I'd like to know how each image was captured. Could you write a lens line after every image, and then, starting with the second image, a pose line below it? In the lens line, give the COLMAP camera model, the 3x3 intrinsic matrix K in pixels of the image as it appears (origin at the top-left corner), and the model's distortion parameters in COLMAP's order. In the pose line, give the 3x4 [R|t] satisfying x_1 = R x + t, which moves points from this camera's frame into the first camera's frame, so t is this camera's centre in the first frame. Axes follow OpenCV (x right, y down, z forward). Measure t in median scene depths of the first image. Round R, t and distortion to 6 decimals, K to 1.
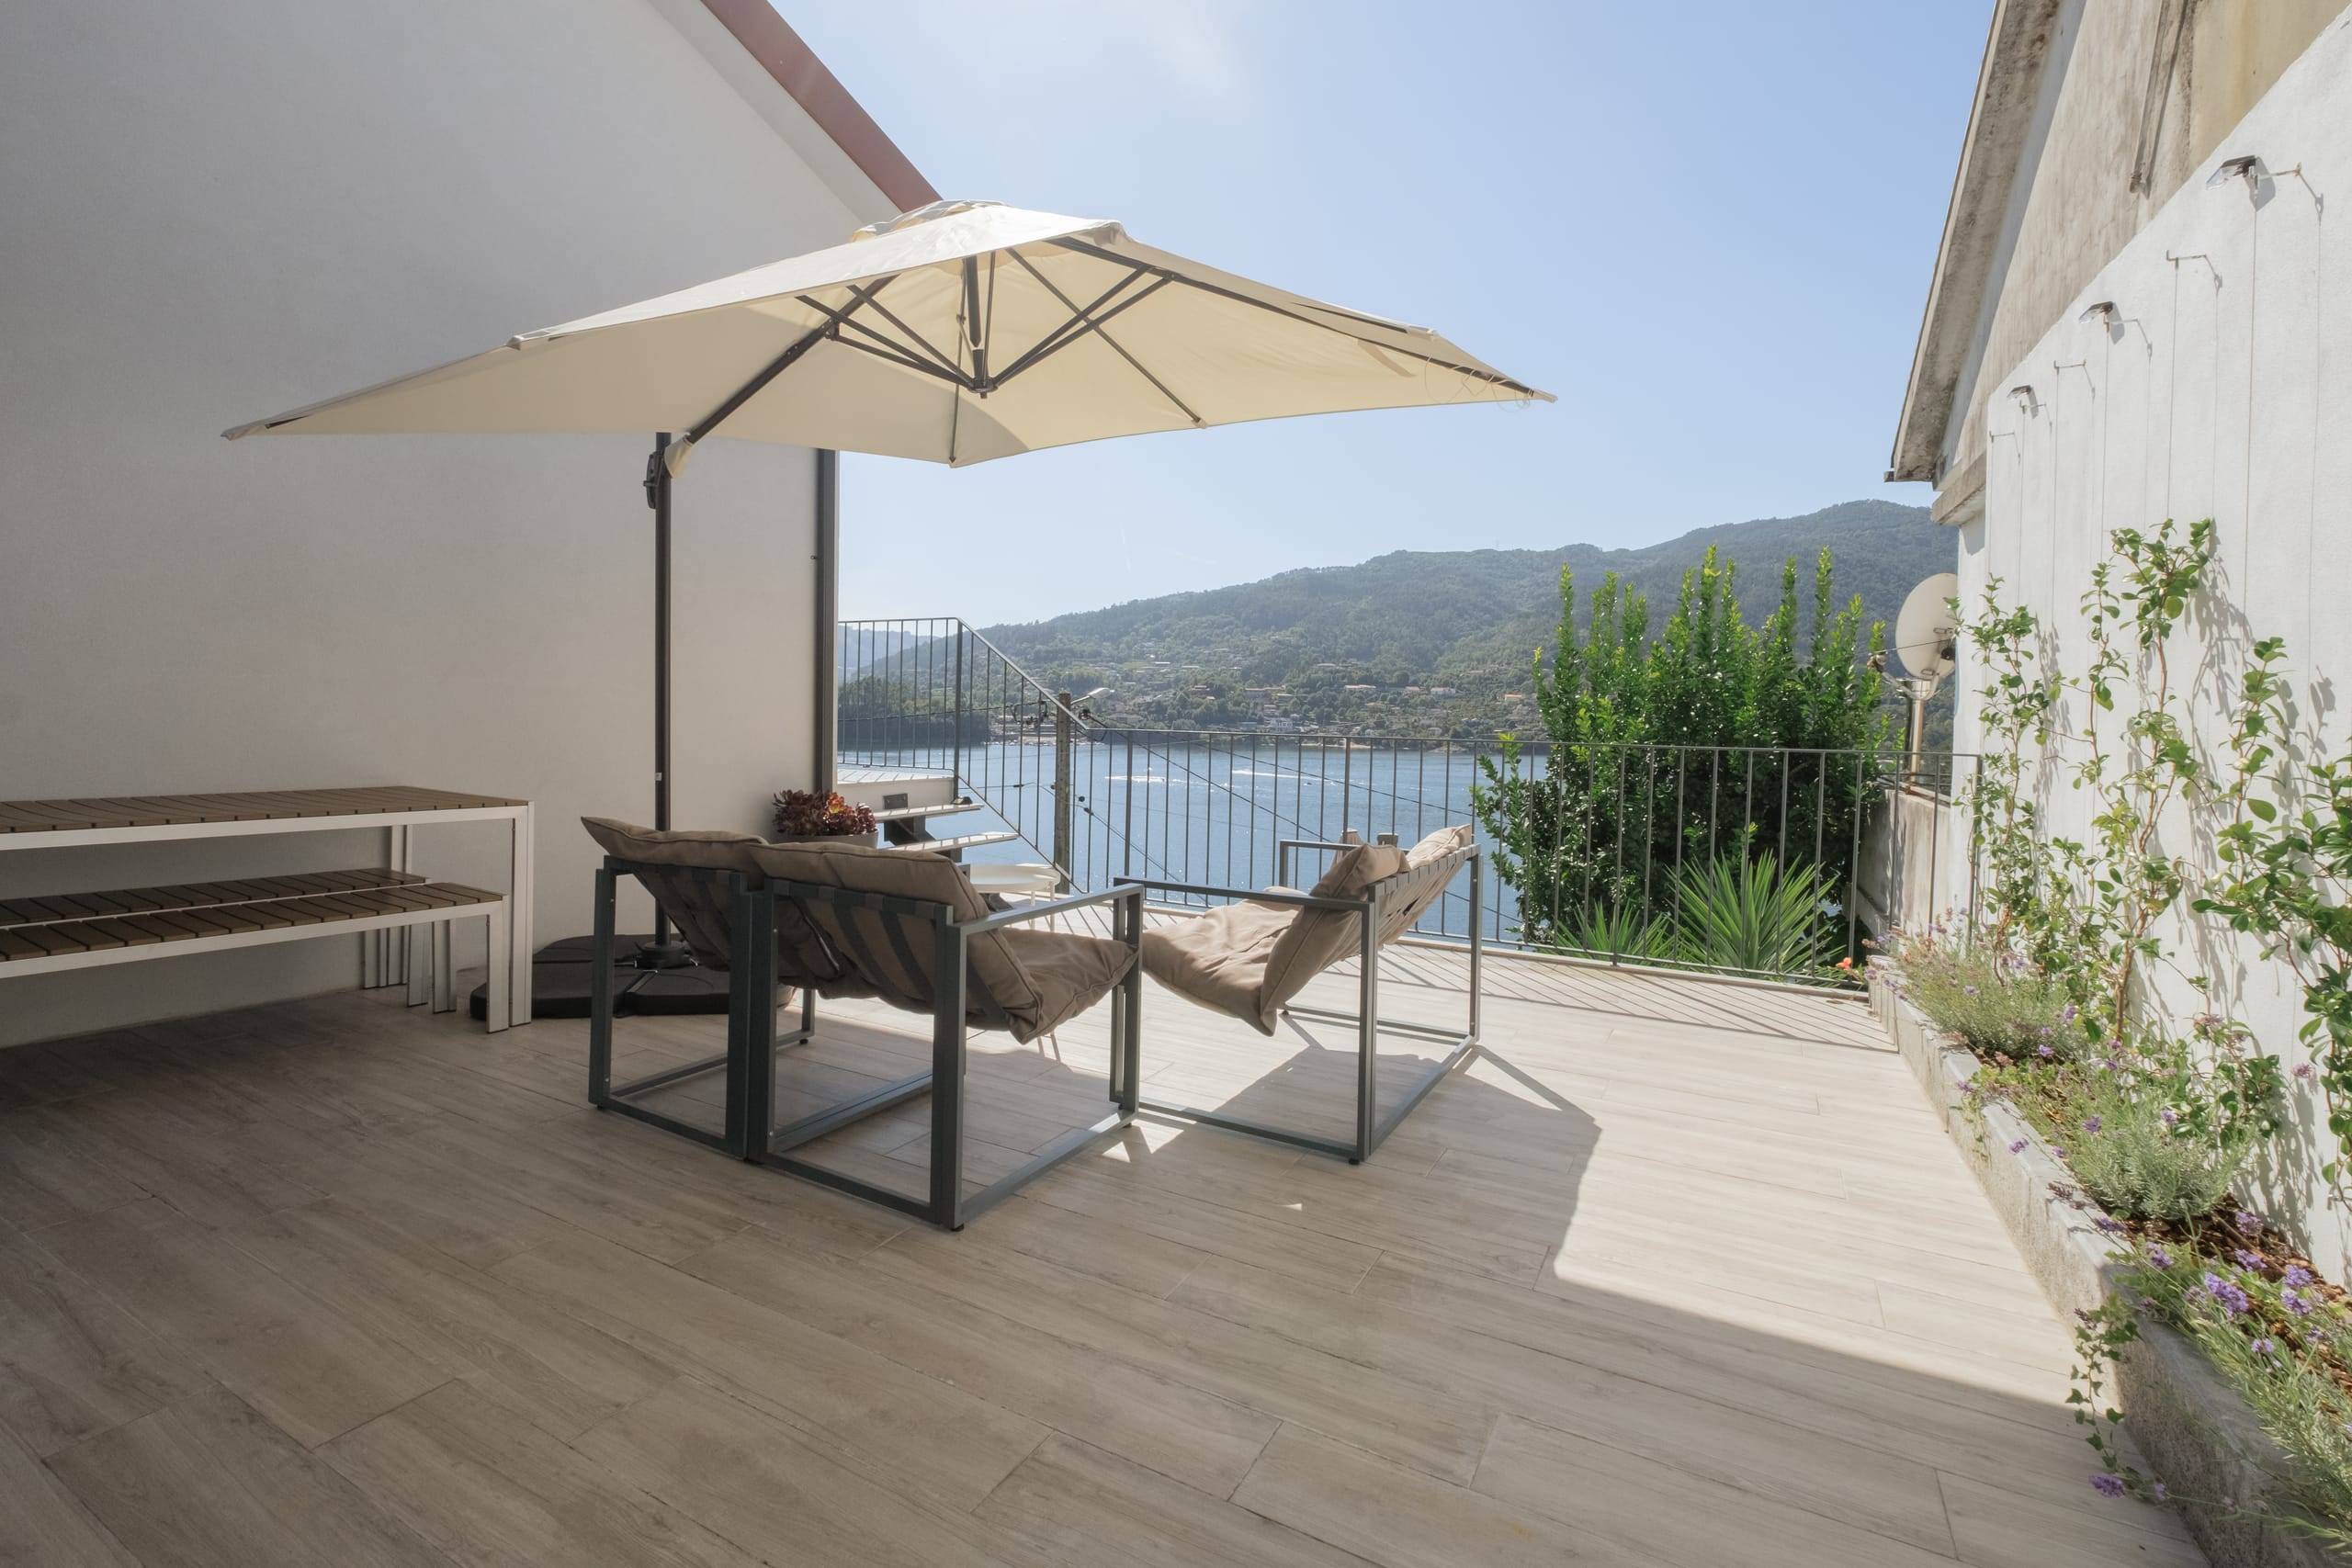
lens RADIAL K [[1056.6, 0, 1171.5], [0, 1056.6, 747.0], [0, 0, 1]] dist [-0.003109, -0.000352]
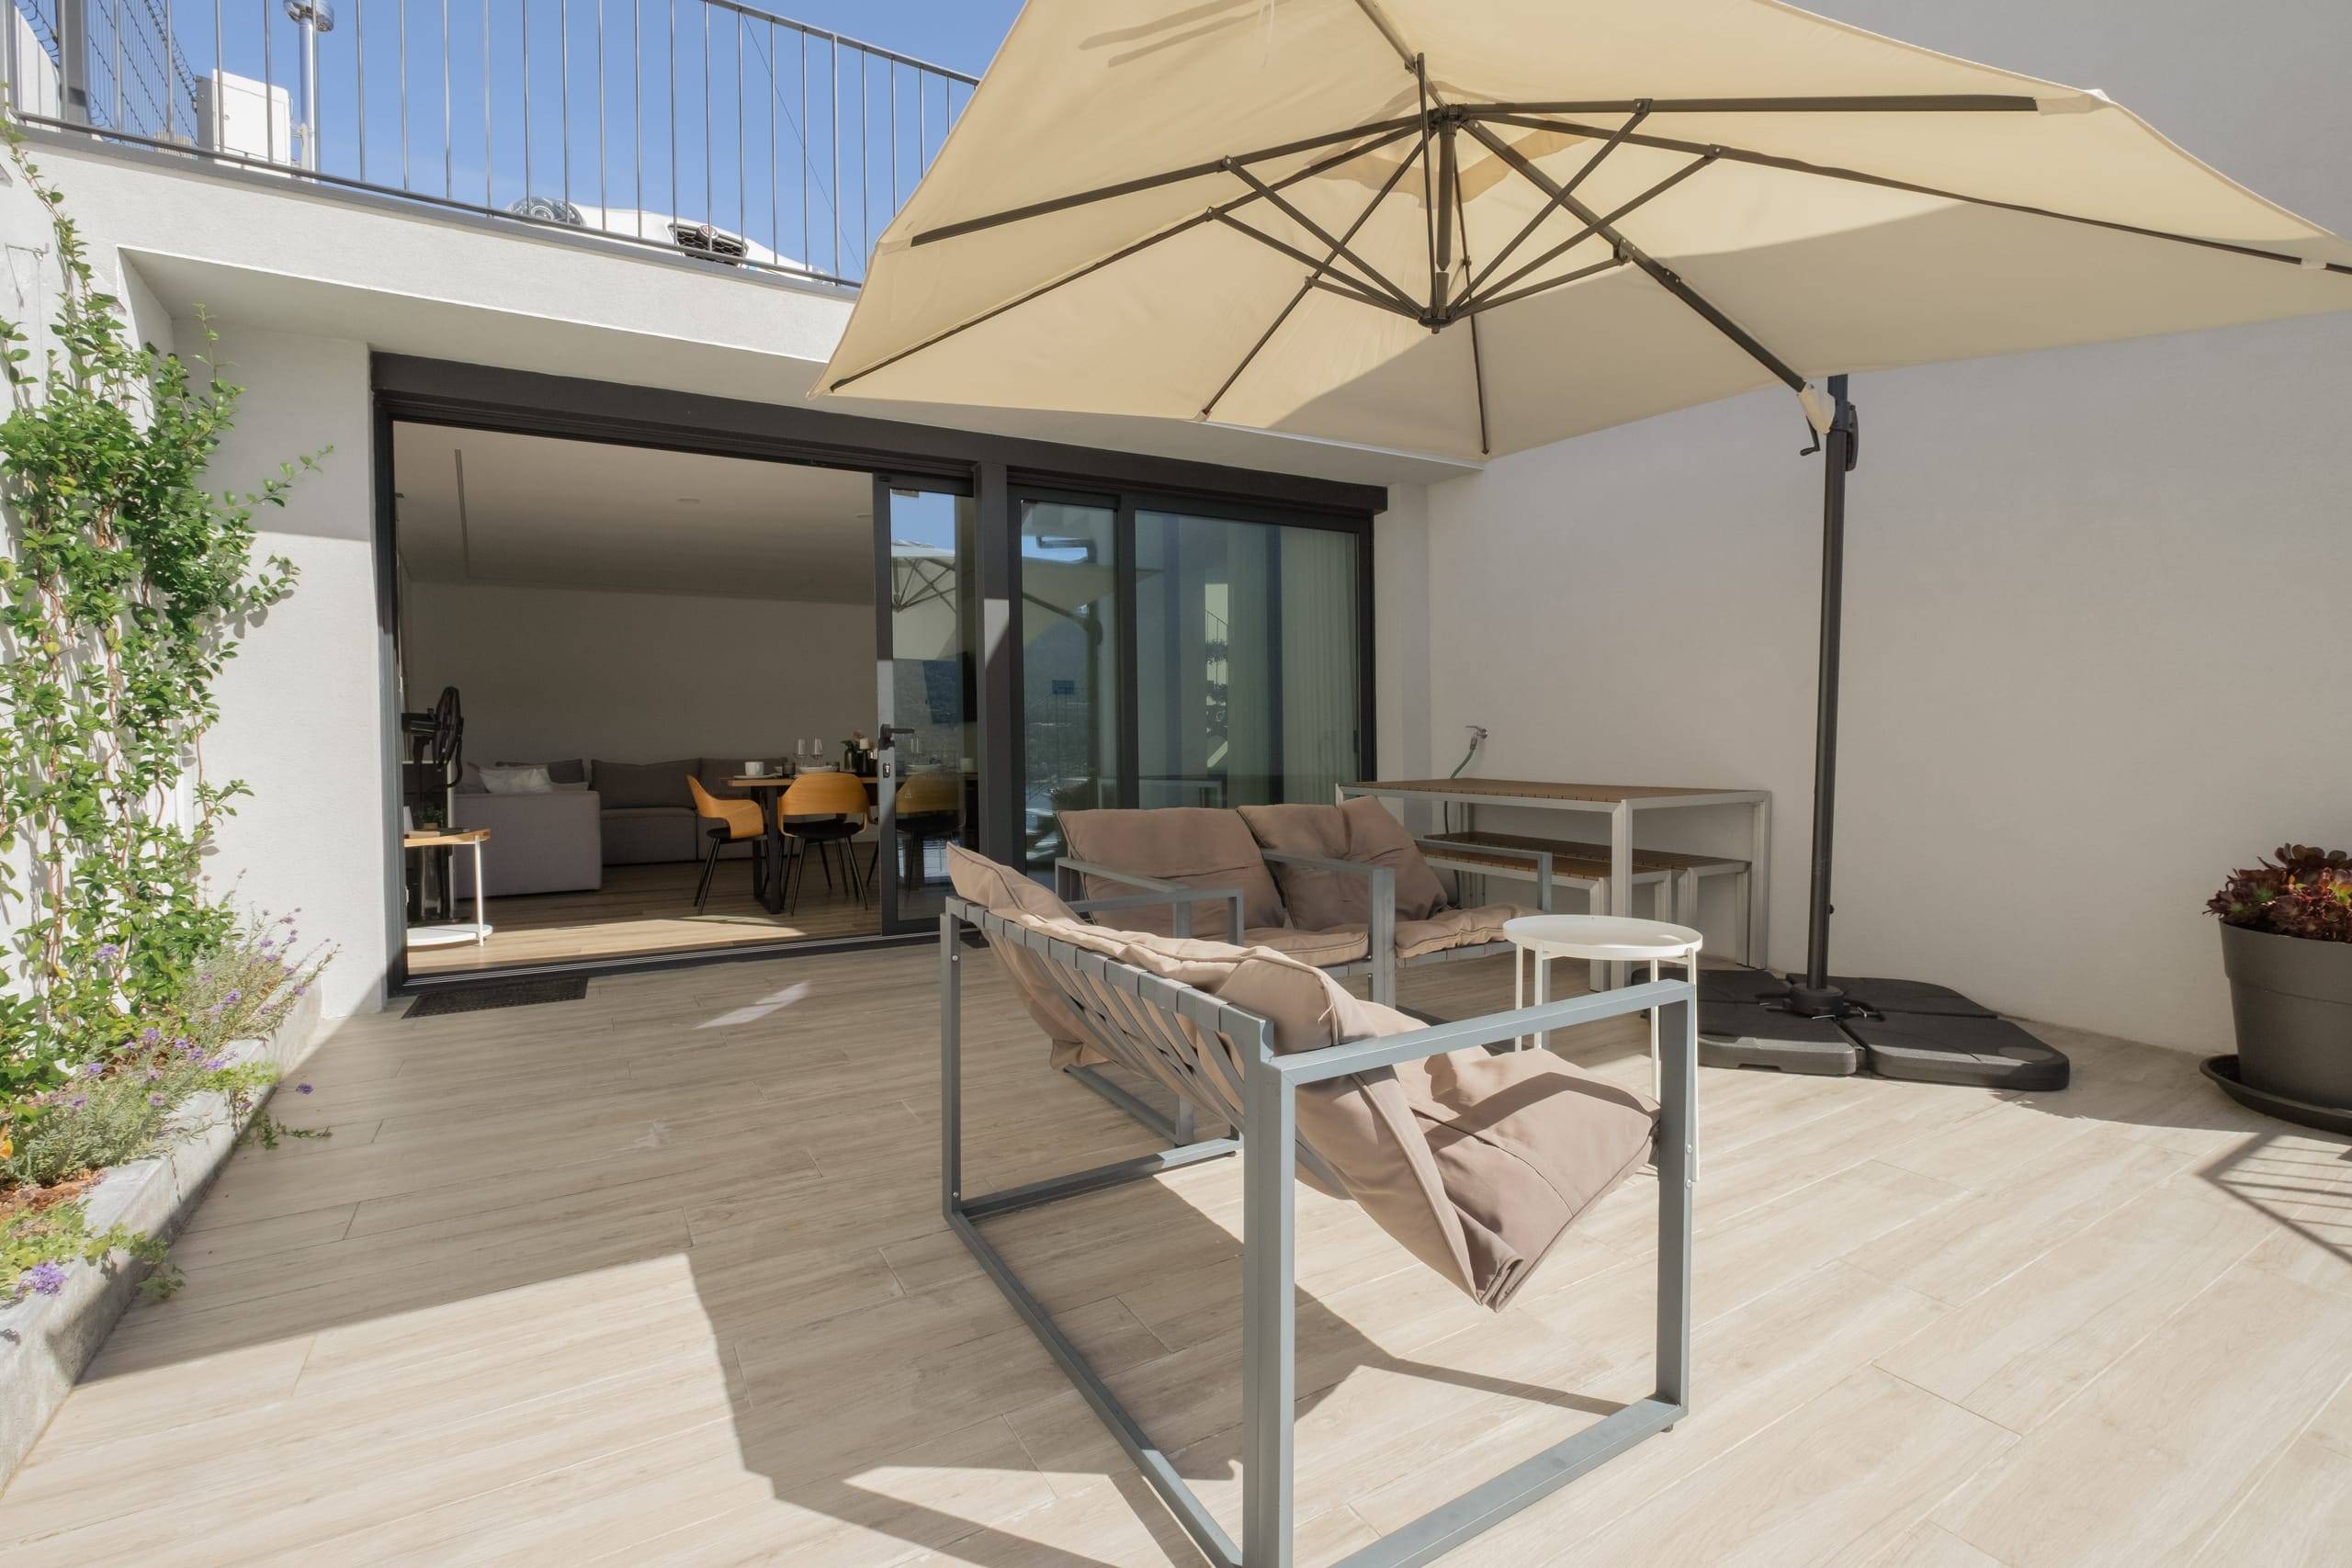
lens RADIAL K [[1018.8, 0, 1166.1], [0, 1018.8, 774.0], [0, 0, 1]] dist [-0.006536, 0.000259]
pose [[-0.502630, 0.016387, -0.864346, 0.632552], [-0.024771, 0.999137, 0.033346, -0.000264], [0.864147, 0.038171, -0.501790, 1.229357]]
